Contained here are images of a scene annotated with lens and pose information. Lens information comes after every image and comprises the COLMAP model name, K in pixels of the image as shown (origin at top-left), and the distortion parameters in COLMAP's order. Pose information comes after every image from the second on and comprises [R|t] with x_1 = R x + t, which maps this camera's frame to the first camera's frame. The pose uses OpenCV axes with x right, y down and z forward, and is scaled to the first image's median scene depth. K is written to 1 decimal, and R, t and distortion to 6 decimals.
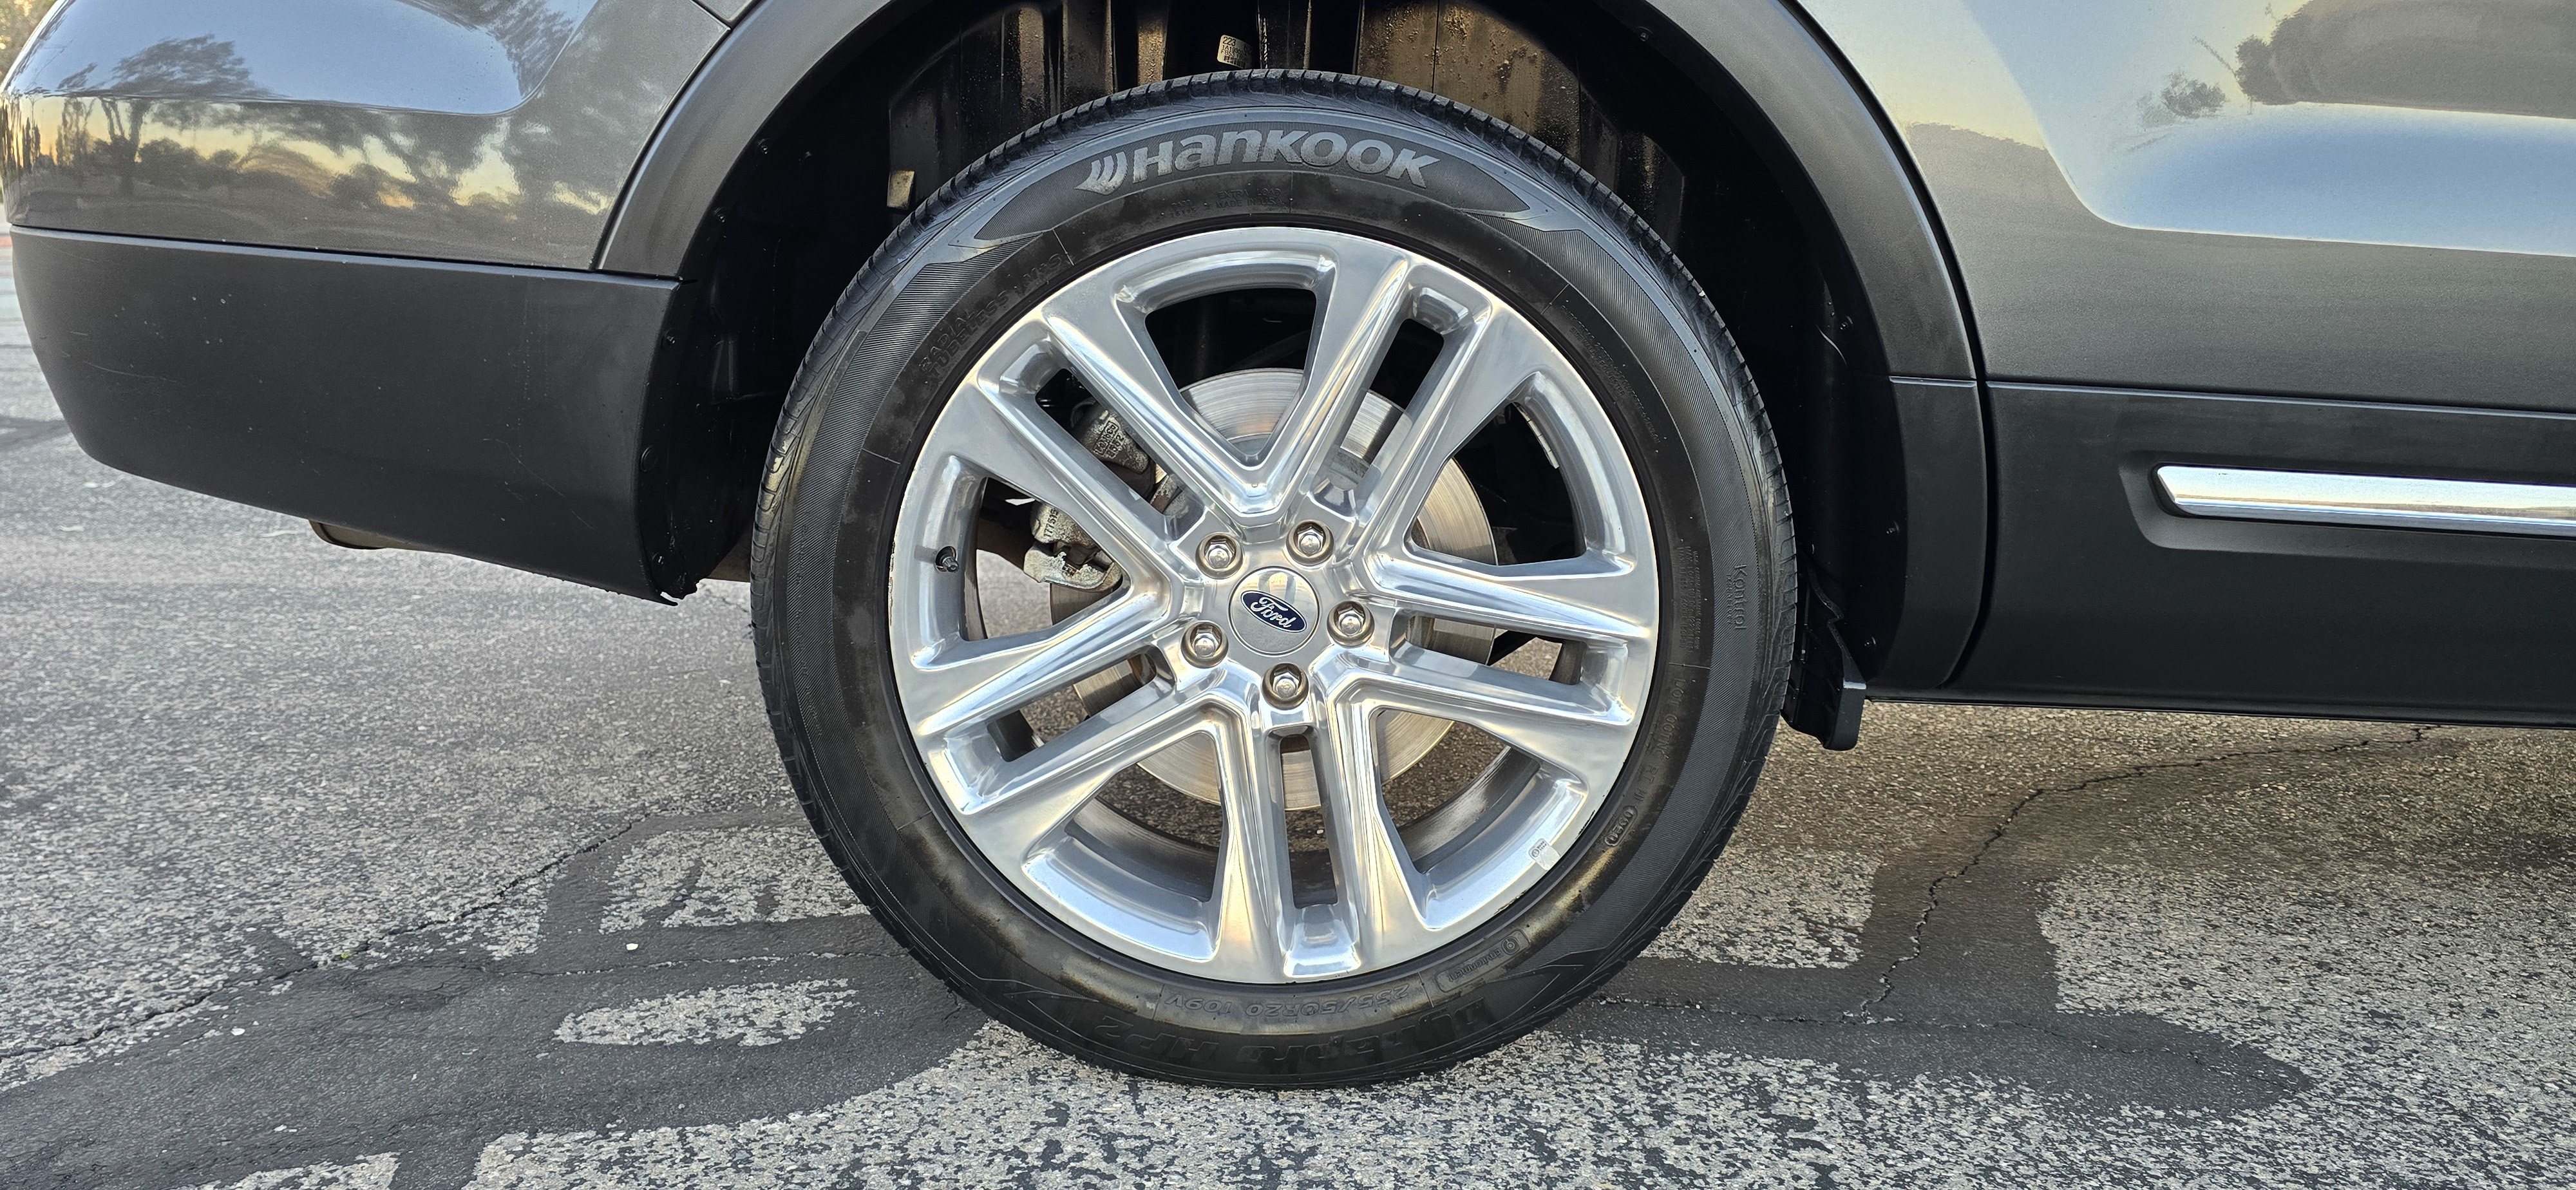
lens RADIAL K [[1747.9, 0, 1301.7], [0, 1747.9, 613.7], [0, 0, 1]] dist [0.017737, -0.014931]
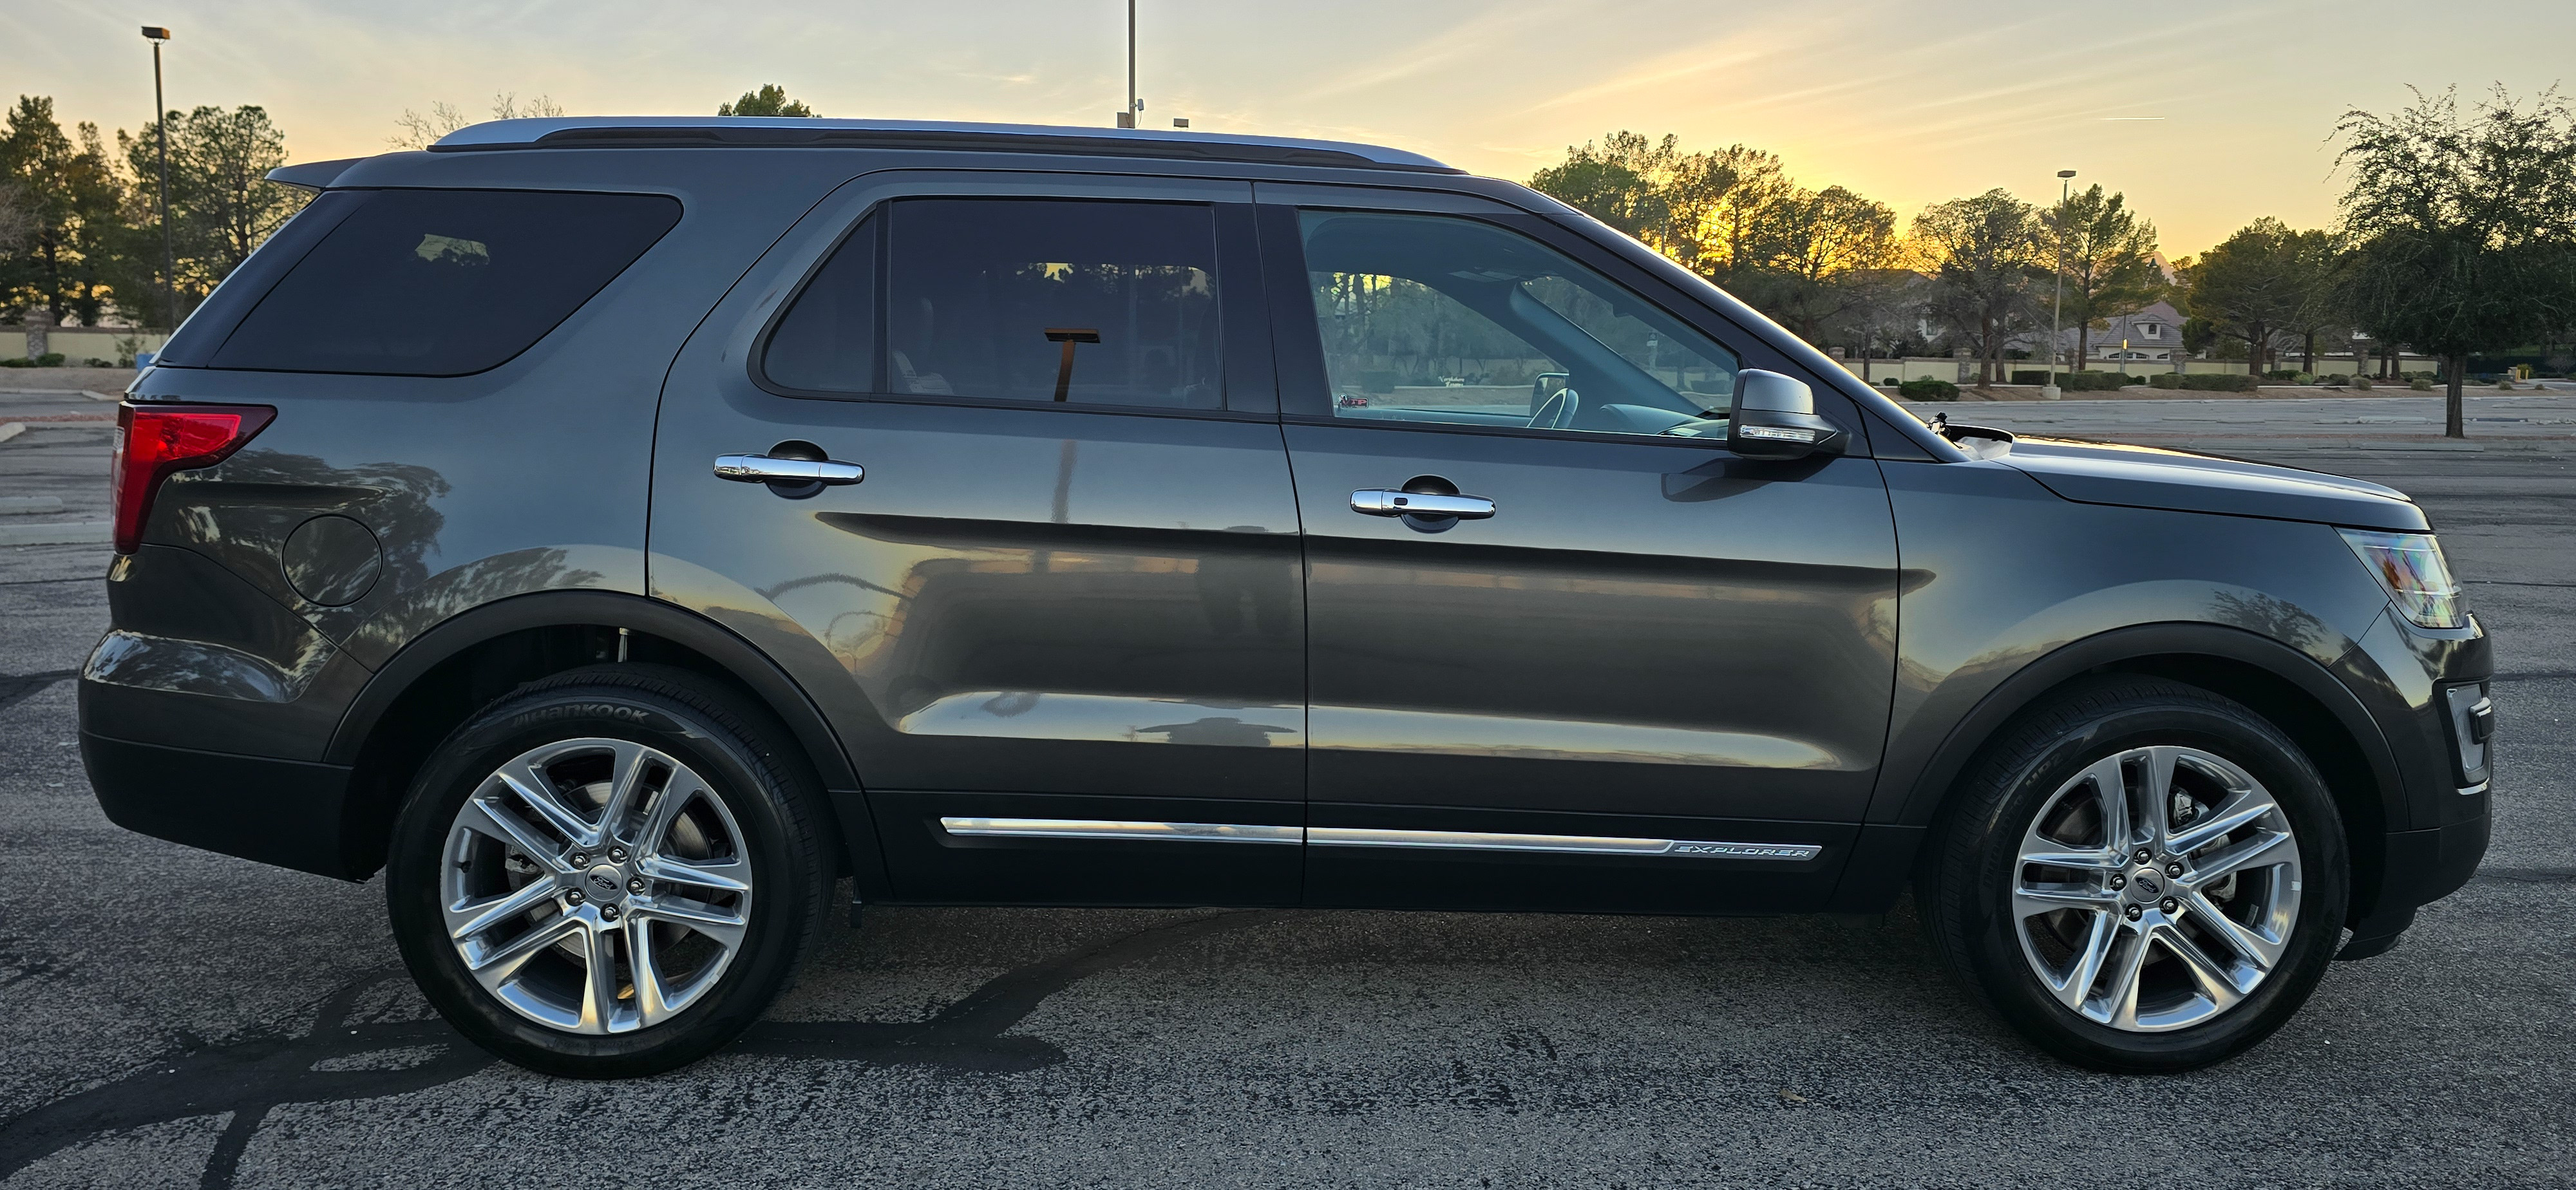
lens RADIAL K [[1747.9, 0, 1290.4], [0, 1747.9, 594.0], [0, 0, 1]] dist [0.017737, -0.014931]
pose [[0.999287, -0.021829, 0.030807, 0.758222], [0.024163, 0.996695, -0.077563, -0.164022], [-0.029012, 0.078252, 0.996511, -1.309270]]
